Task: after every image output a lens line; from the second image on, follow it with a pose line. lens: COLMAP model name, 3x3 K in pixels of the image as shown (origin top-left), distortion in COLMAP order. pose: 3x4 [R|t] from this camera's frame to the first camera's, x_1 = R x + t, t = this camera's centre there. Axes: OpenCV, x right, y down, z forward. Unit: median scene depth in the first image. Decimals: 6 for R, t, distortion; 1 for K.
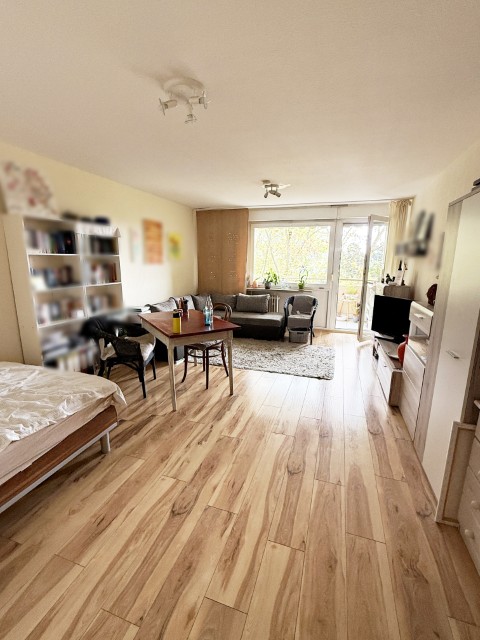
lens RADIAL K [[294.8, 0, 240.4], [0, 294.8, 320.9], [0, 0, 1]] dist [0.000325, 0.000026]
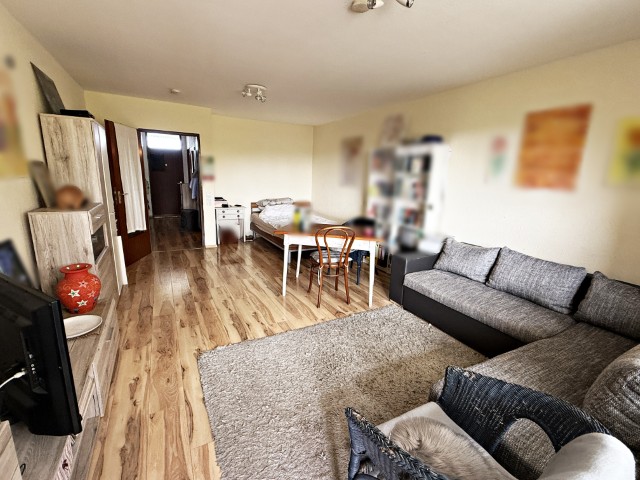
lens RADIAL K [[294.8, 0, 320.7], [0, 294.8, 240.5], [0, 0, 1]] dist [0.000325, 0.000026]
pose [[-0.687216, 0.127455, -0.715184, 0.812228], [-0.187623, 0.919947, 0.344232, -0.436153], [0.701806, 0.370747, -0.608289, 2.180852]]
